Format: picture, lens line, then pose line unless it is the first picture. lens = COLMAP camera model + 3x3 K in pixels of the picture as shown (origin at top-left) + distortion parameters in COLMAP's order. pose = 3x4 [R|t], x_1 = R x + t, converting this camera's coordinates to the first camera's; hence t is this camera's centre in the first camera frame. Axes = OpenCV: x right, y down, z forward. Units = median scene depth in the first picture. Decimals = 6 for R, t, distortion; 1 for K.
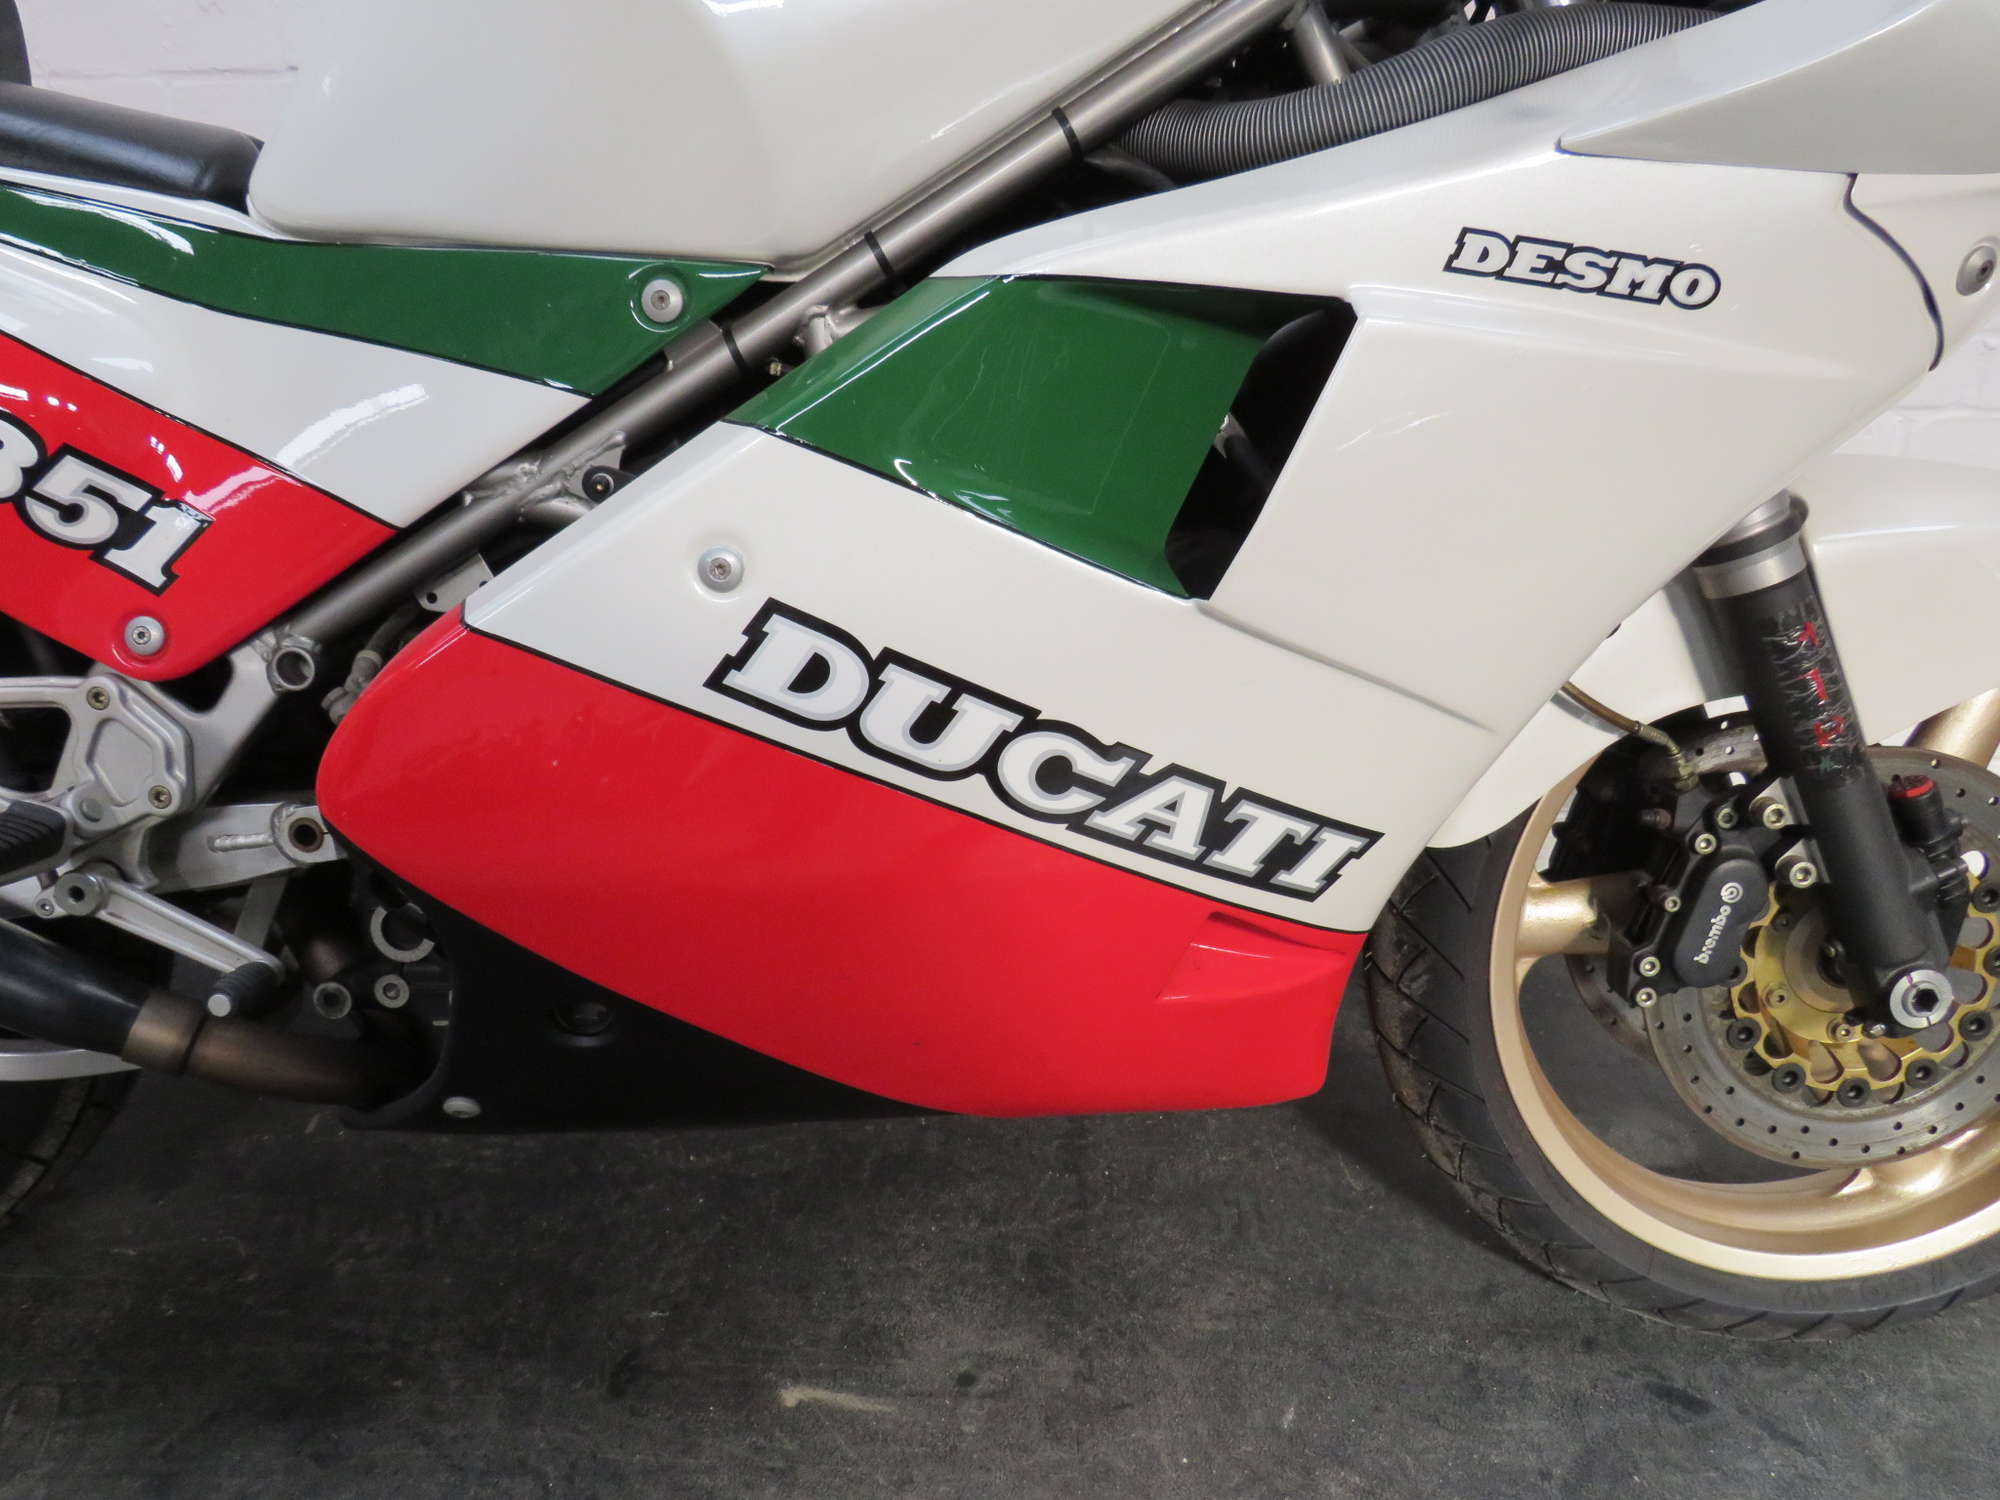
lens RADIAL K [[1390.0, 0, 992.5], [0, 1390.0, 760.6], [0, 0, 1]] dist [-0.030848, 0.005213]
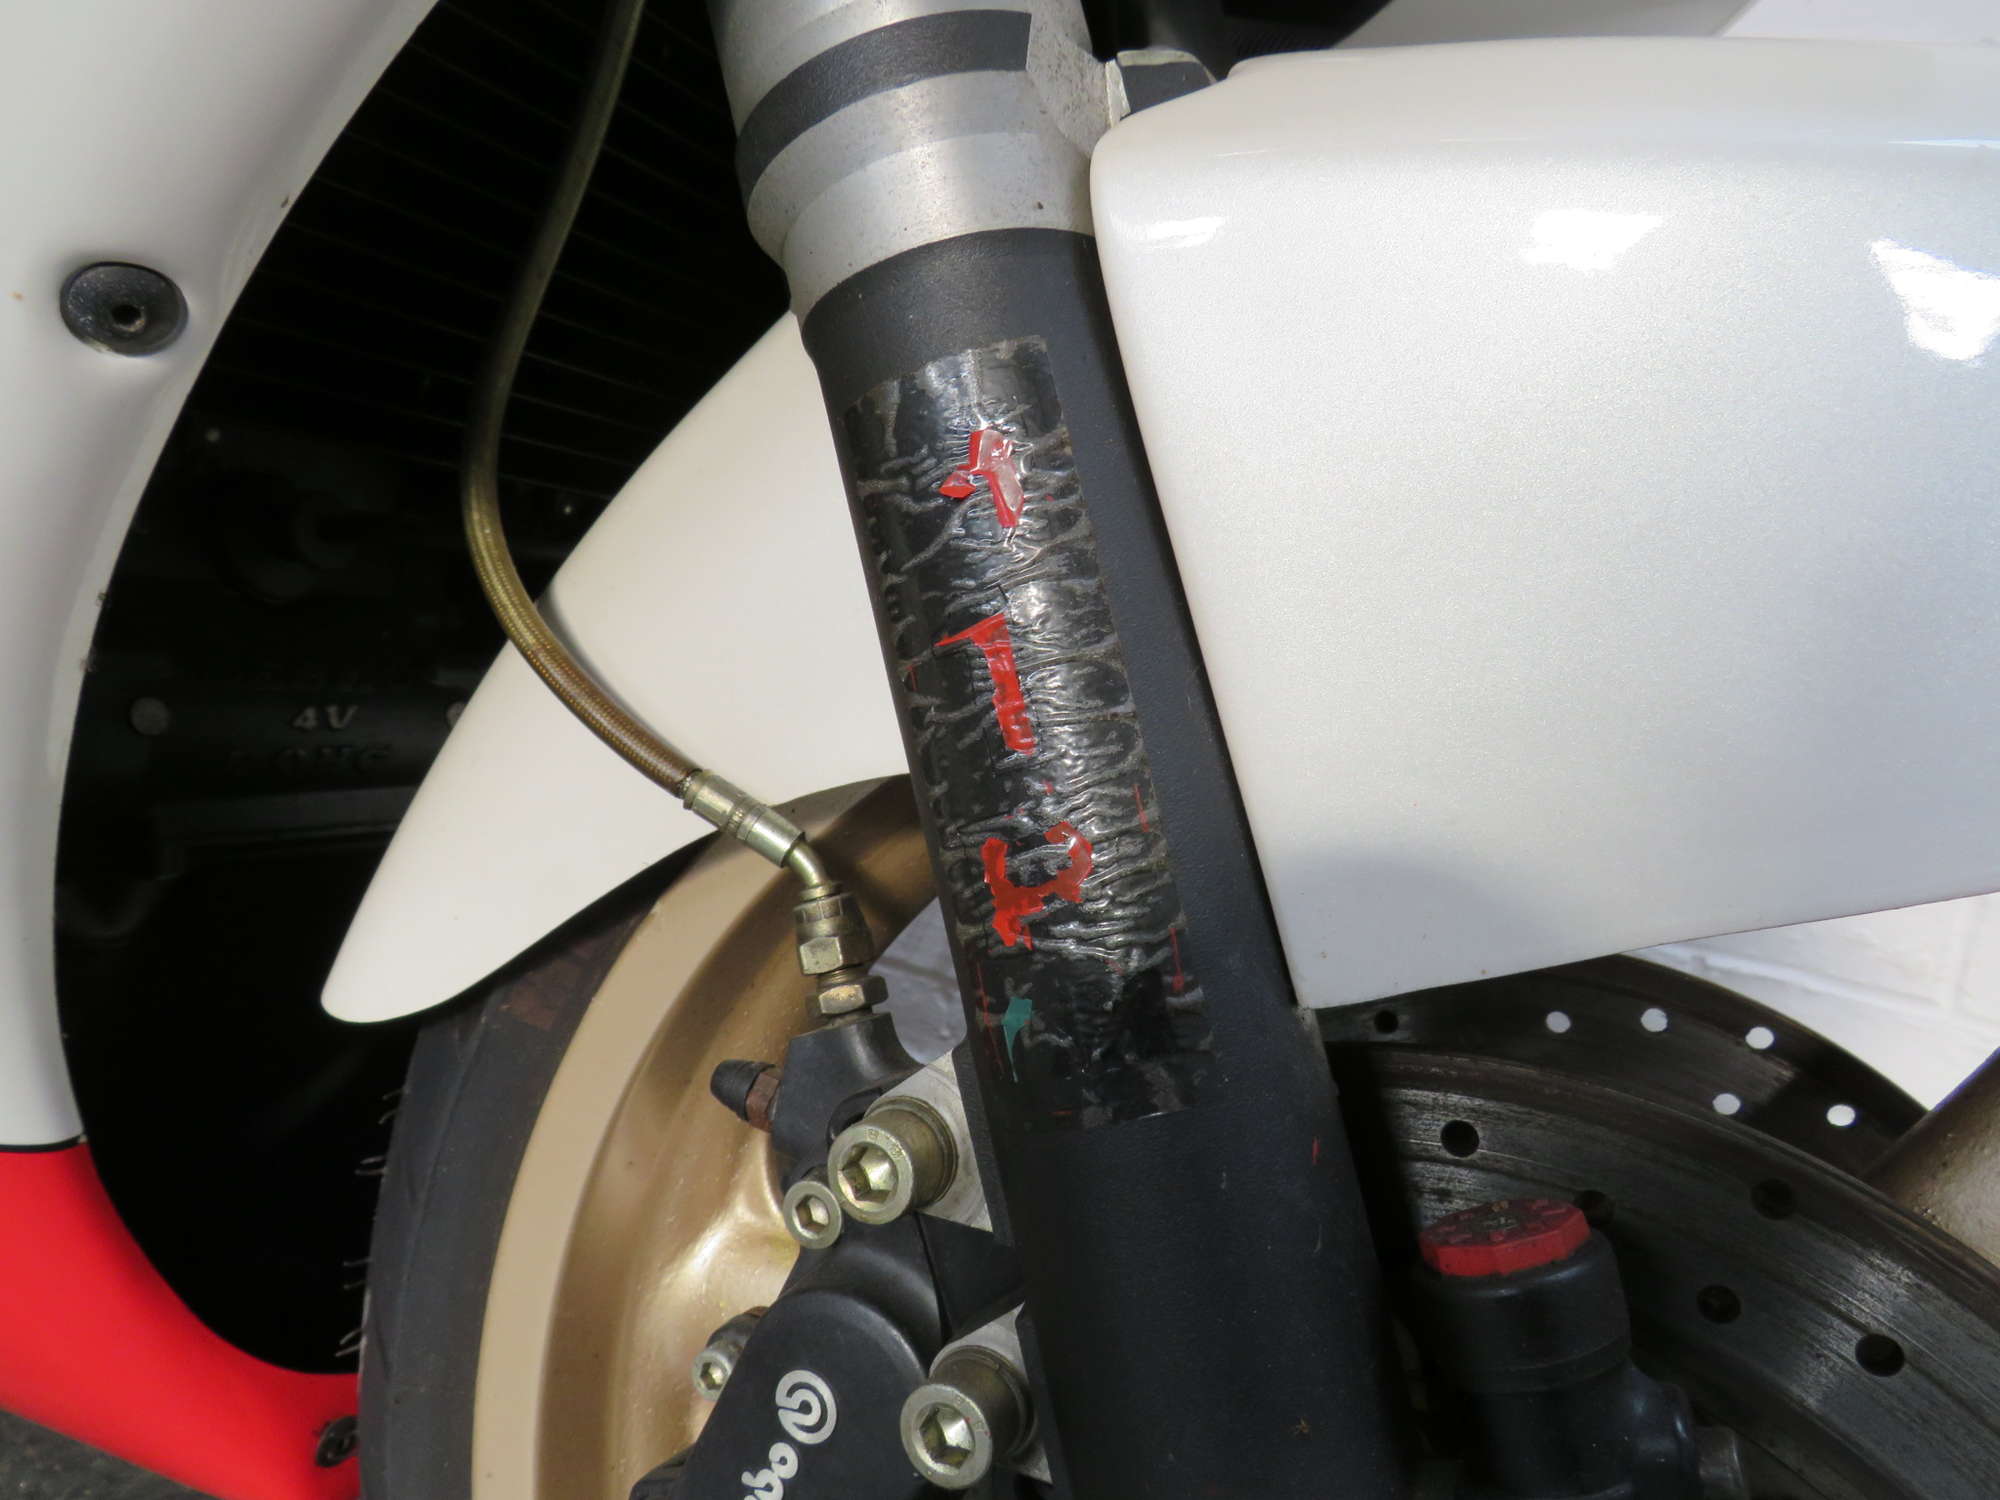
lens RADIAL K [[1355.0, 0, 1002.6], [0, 1355.0, 747.1], [0, 0, 1]] dist [-0.000772, -0.000273]
pose [[0.894436, 0.178149, -0.410179, 0.622711], [-0.238856, 0.965745, -0.101407, -0.017125], [0.378063, 0.188676, 0.906350, 0.686369]]
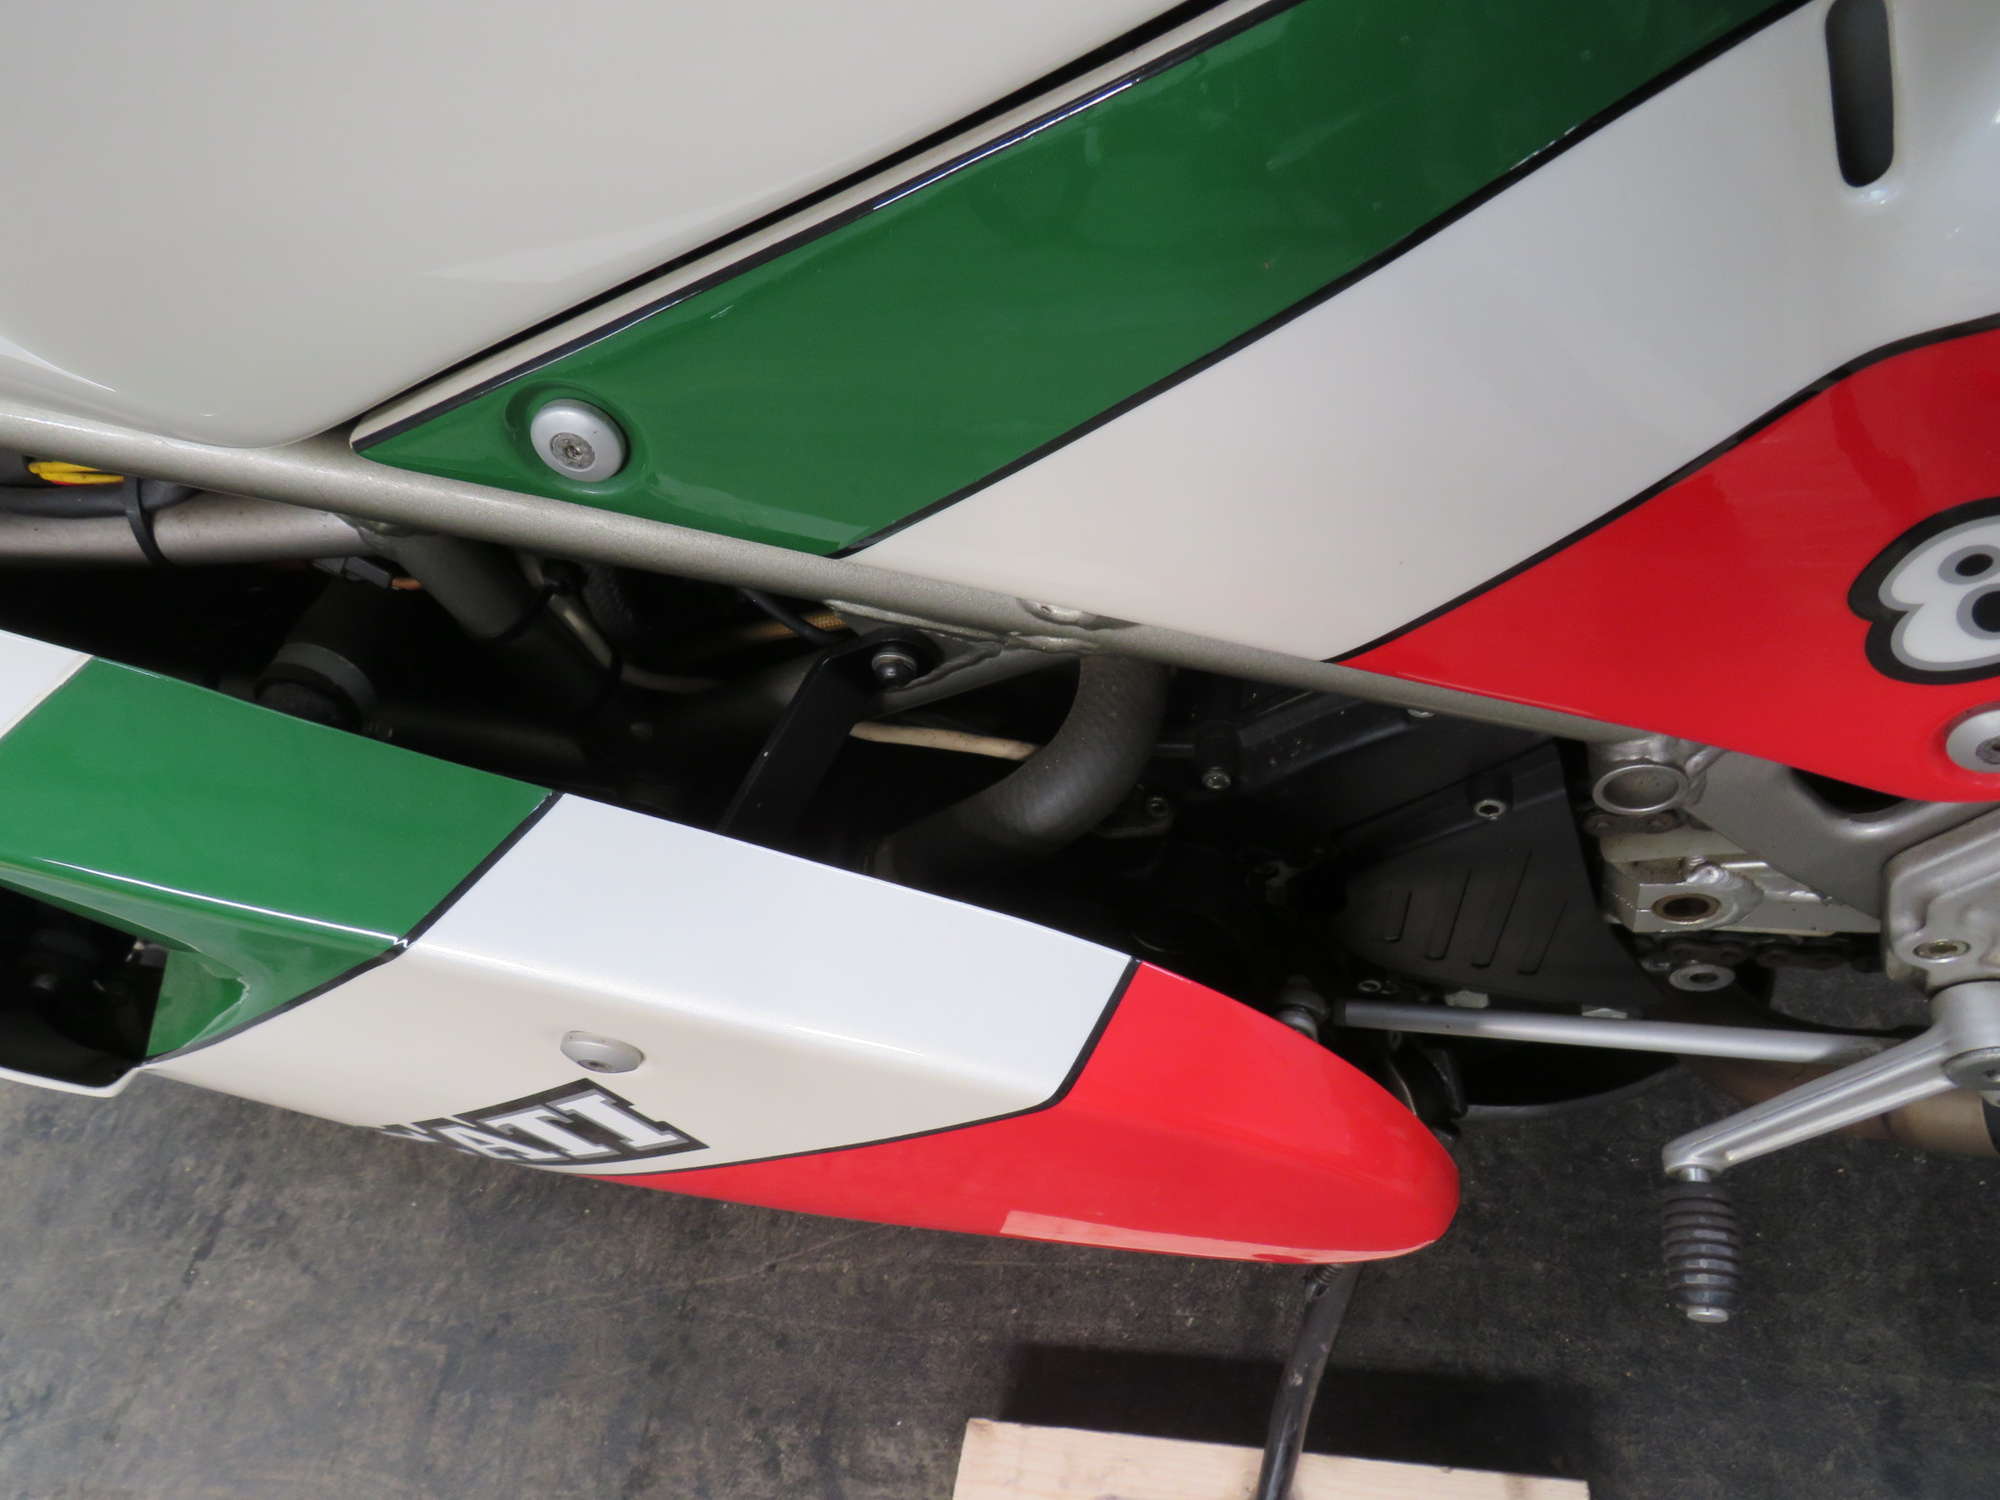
lens RADIAL K [[1407.4, 0, 1004.8], [0, 1407.4, 754.9], [0, 0, 1]] dist [-0.032252, 0.004359]
pose [[0.916043, -0.128992, -0.379770, -0.388238], [0.272686, 0.894663, 0.353865, -0.227588], [0.294121, -0.427714, 0.854725, 0.467266]]
